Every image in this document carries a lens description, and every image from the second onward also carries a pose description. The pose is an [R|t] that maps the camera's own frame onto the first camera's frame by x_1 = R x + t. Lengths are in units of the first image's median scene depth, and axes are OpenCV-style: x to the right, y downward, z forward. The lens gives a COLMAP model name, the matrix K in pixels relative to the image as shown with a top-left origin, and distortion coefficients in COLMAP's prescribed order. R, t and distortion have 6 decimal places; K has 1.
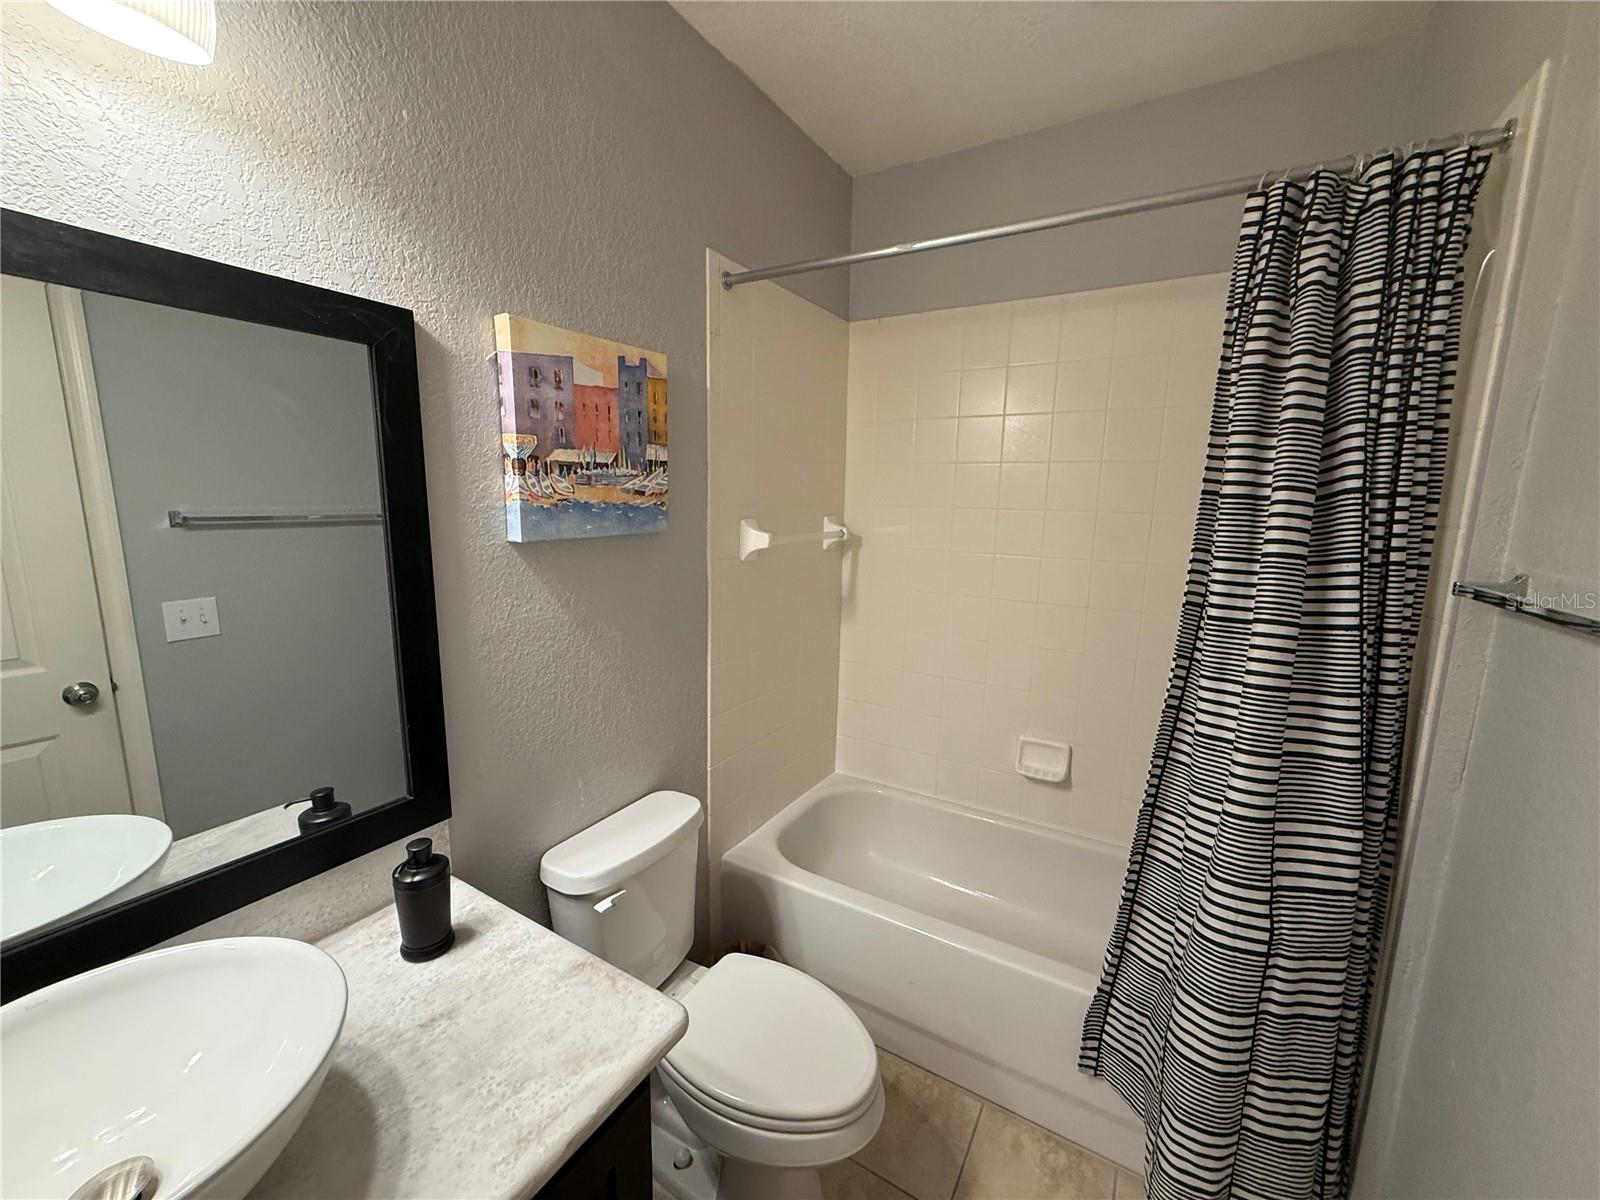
lens RADIAL K [[636.8, 0, 802.2], [0, 636.8, 596.7], [0, 0, 1]] dist [0.000980, 0.000583]
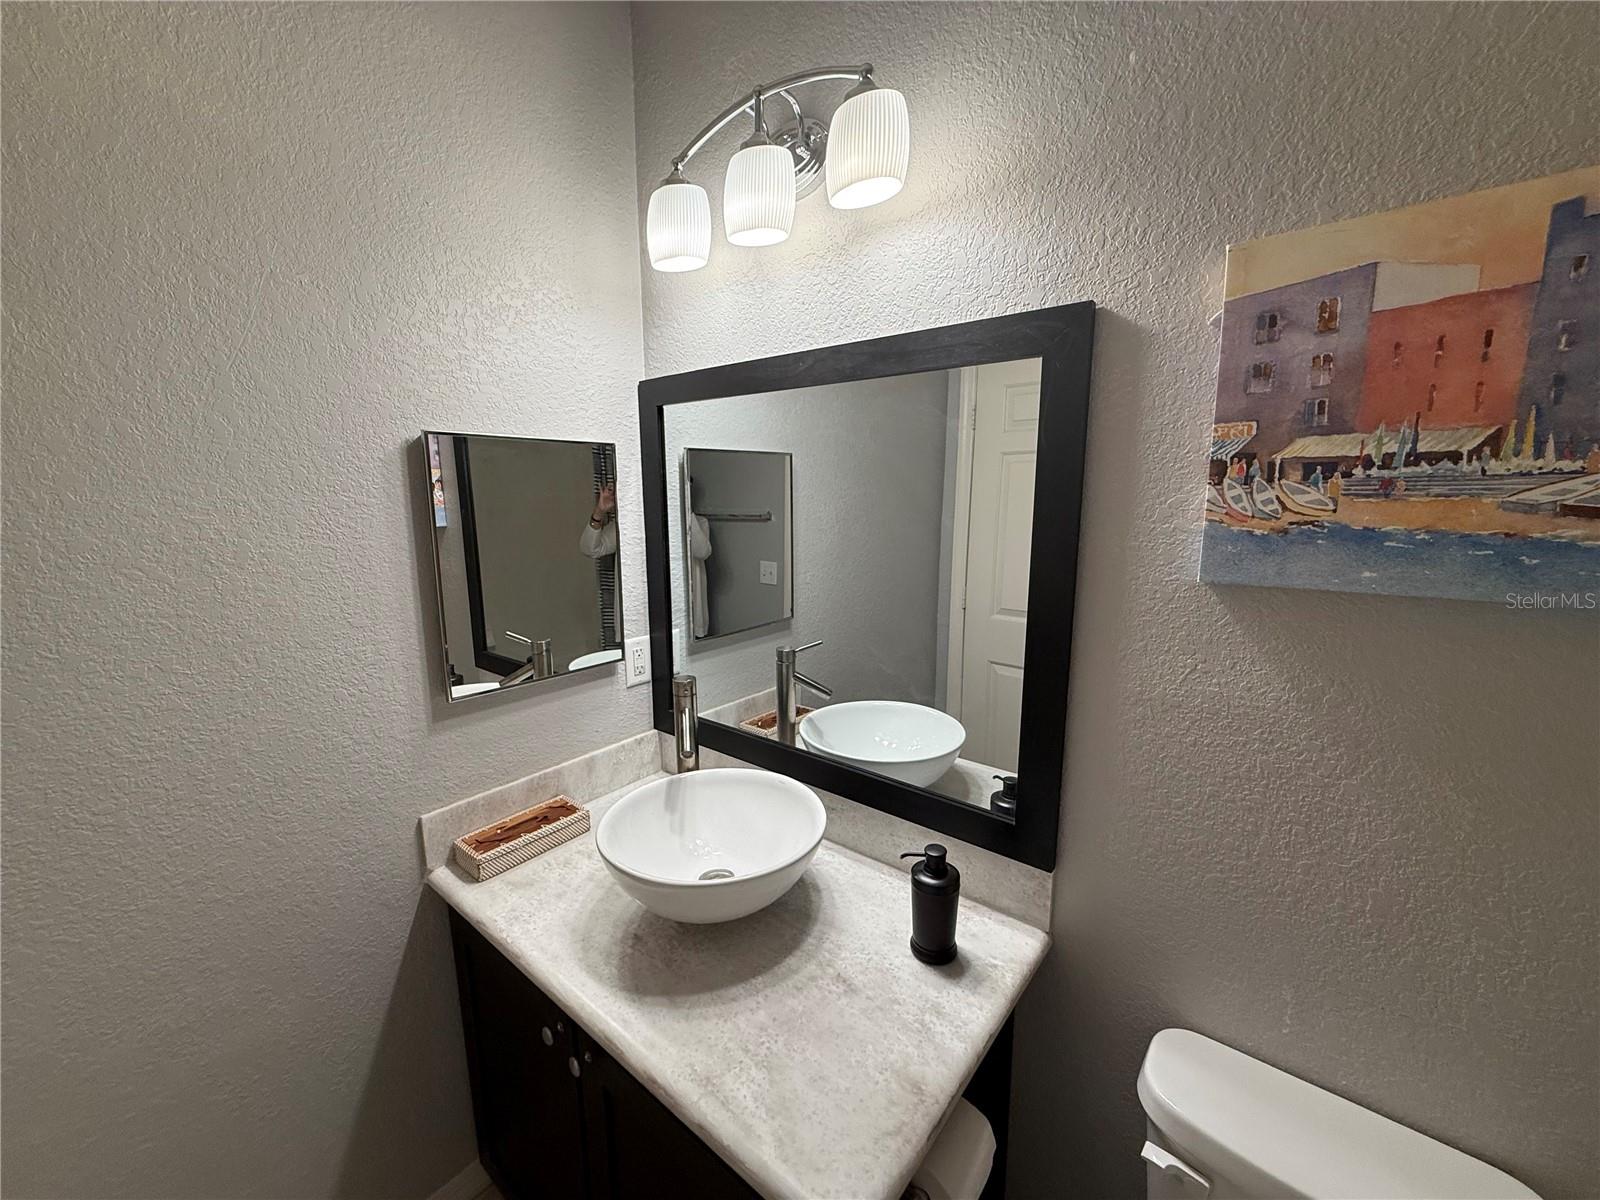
lens RADIAL K [[636.8, 0, 799.8], [0, 636.8, 608.1], [0, 0, 1]] dist [0.000980, 0.000583]
pose [[-0.146076, 0.151947, -0.977535, 0.280001], [-0.164932, 0.970564, 0.175509, -0.100429], [0.975428, 0.186865, -0.116715, 0.618425]]
